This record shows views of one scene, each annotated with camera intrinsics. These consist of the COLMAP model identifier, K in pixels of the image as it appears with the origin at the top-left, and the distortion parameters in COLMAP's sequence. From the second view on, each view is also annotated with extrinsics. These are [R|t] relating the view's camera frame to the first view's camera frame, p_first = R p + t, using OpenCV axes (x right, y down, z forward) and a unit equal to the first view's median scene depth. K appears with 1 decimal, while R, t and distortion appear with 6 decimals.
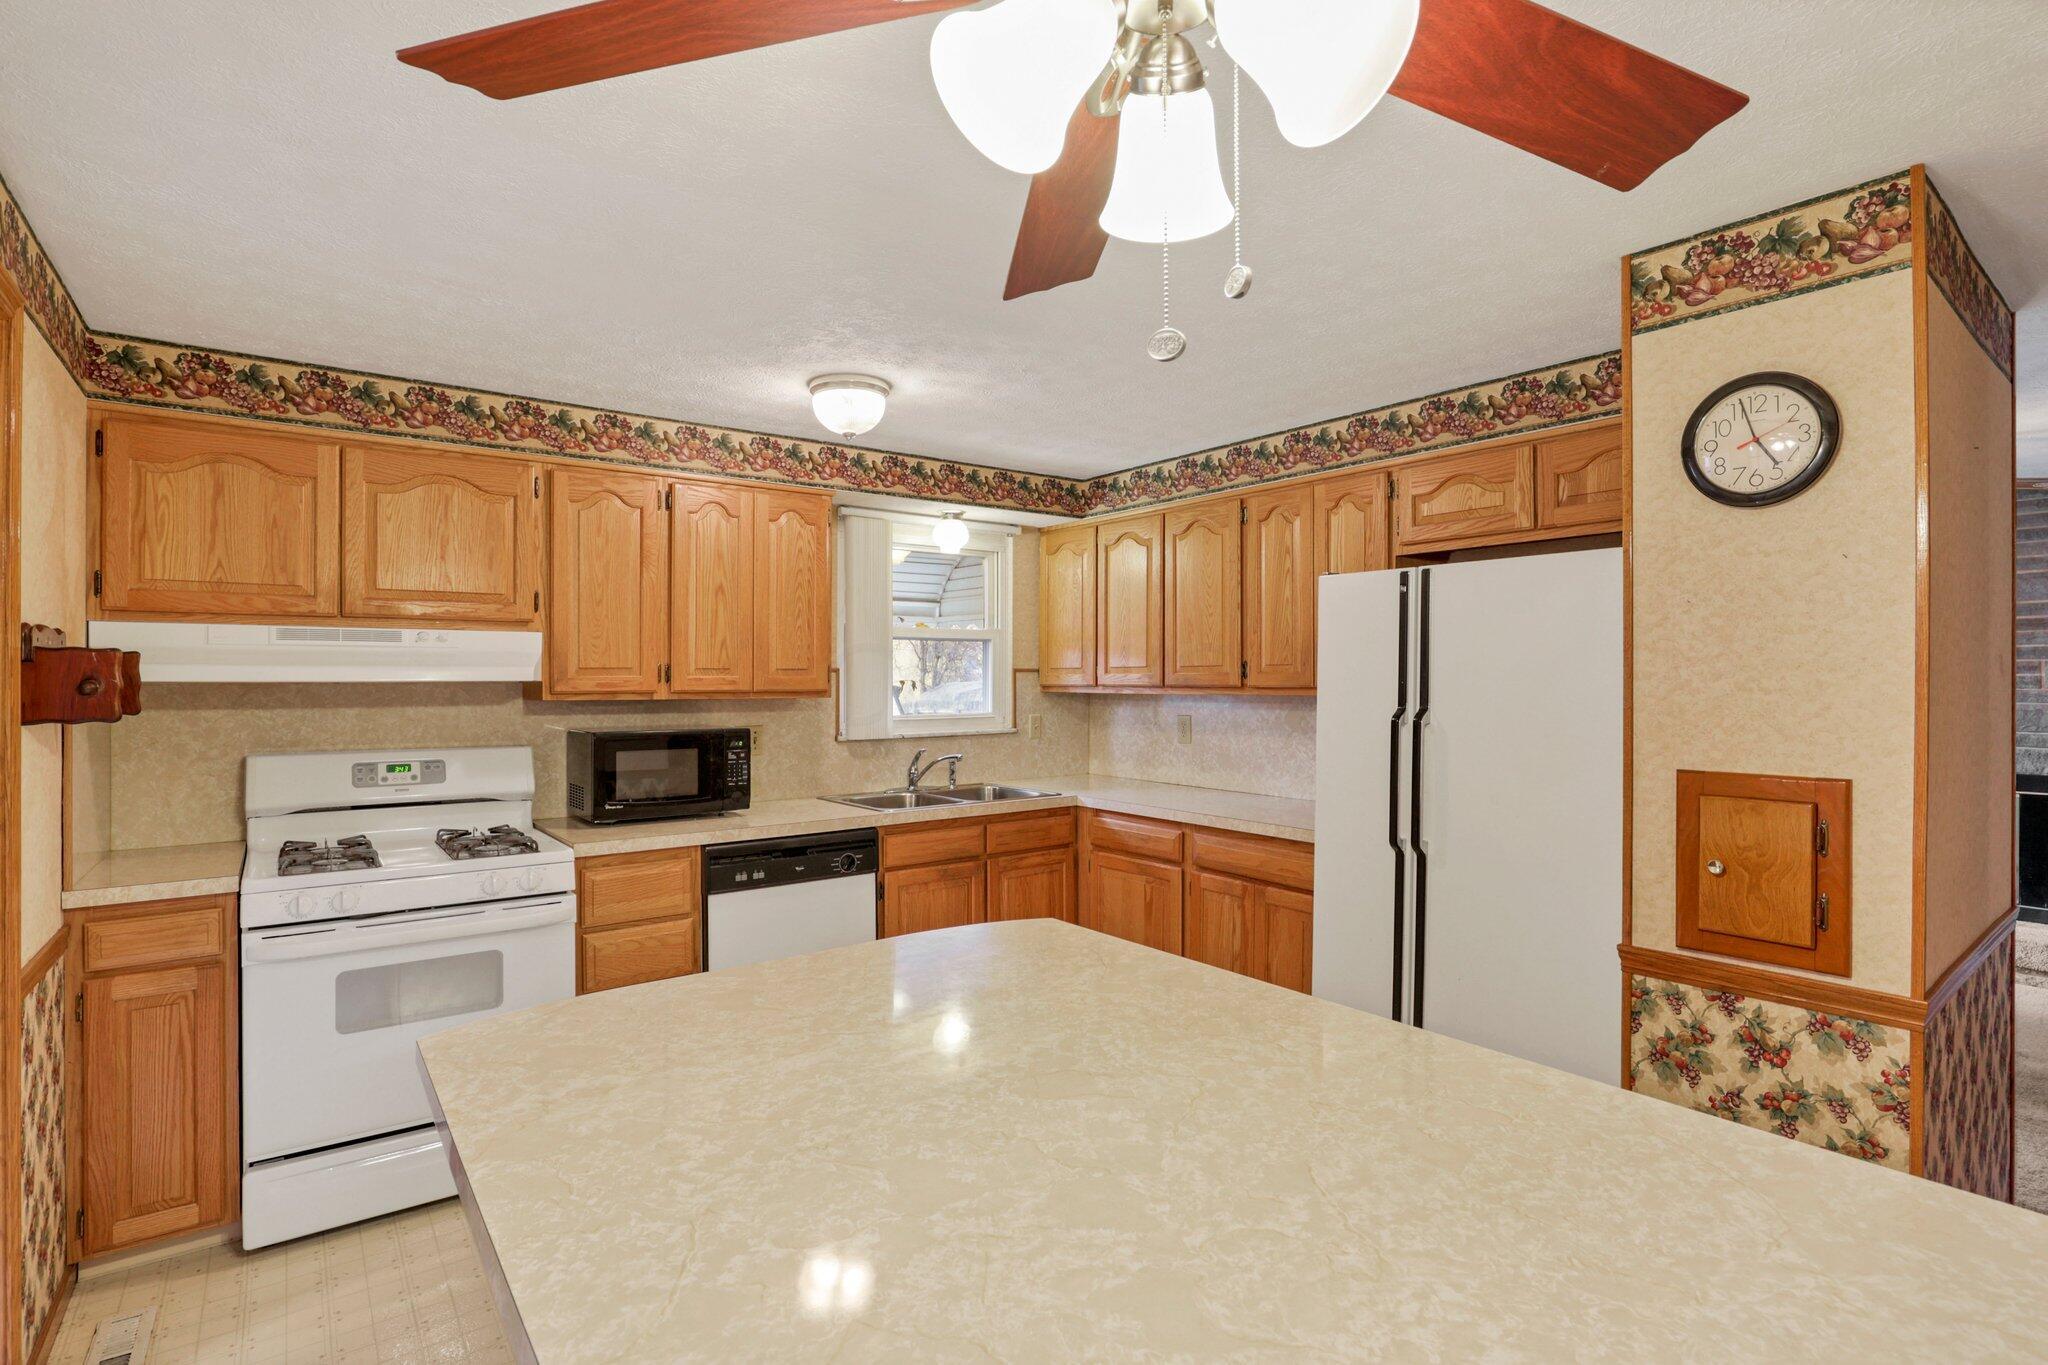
lens RADIAL K [[972.8, 0, 1026.2], [0, 972.8, 678.5], [0, 0, 1]] dist [-0.034543, 0.005906]
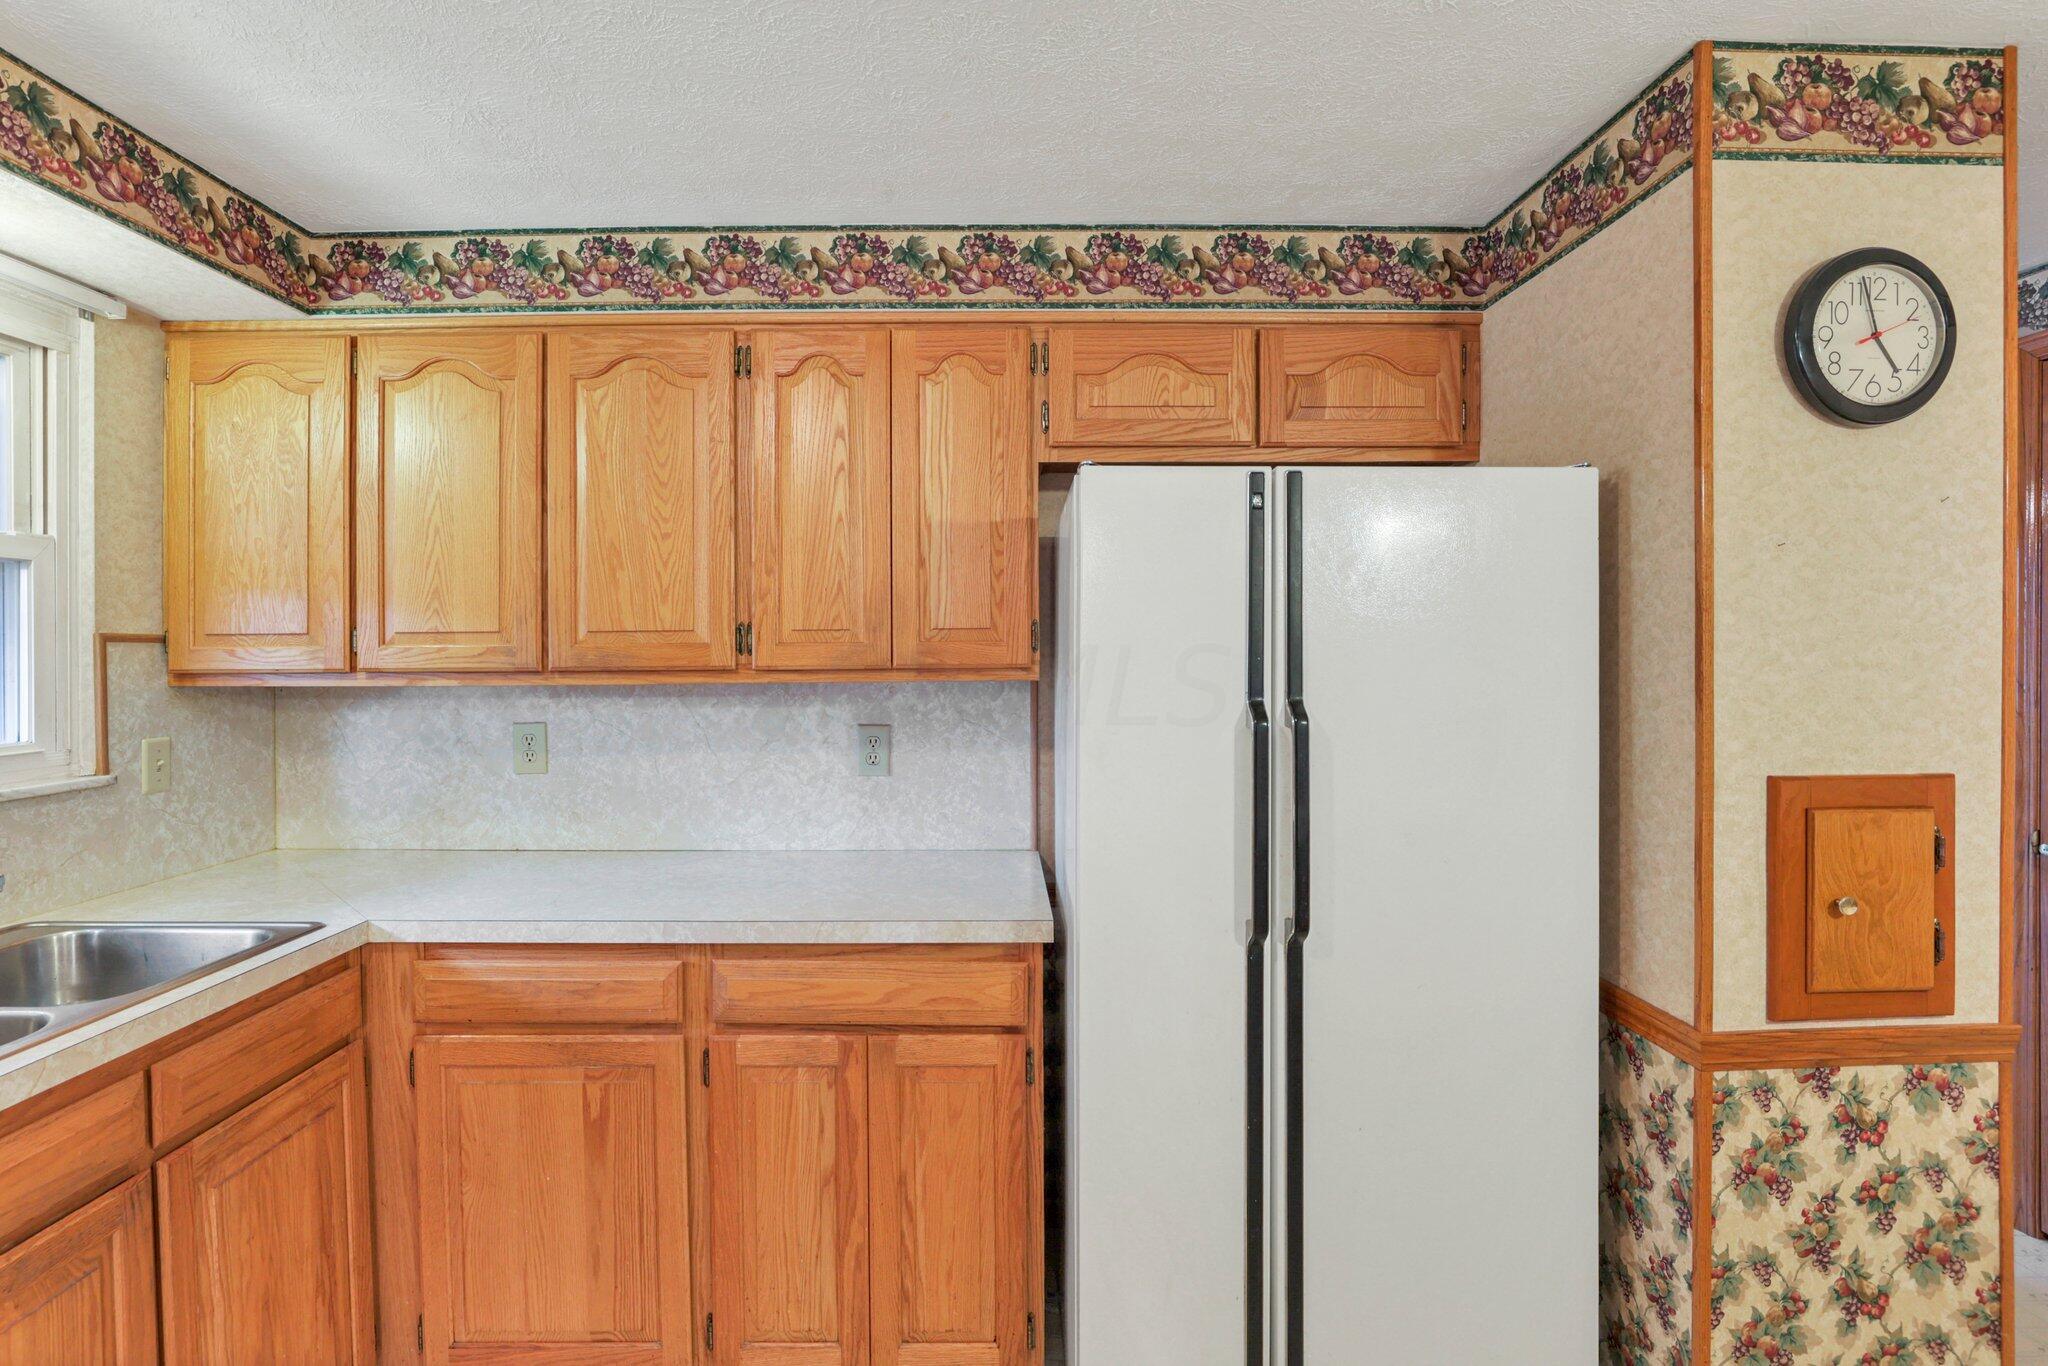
lens RADIAL K [[972.8, 0, 1016.9], [0, 972.8, 662.1], [0, 0, 1]] dist [-0.034543, 0.005906]
pose [[0.603768, -0.009772, 0.797100, -0.149666], [0.004055, 0.999950, 0.009187, -0.000045], [-0.797150, -0.002315, 0.603777, 0.650693]]
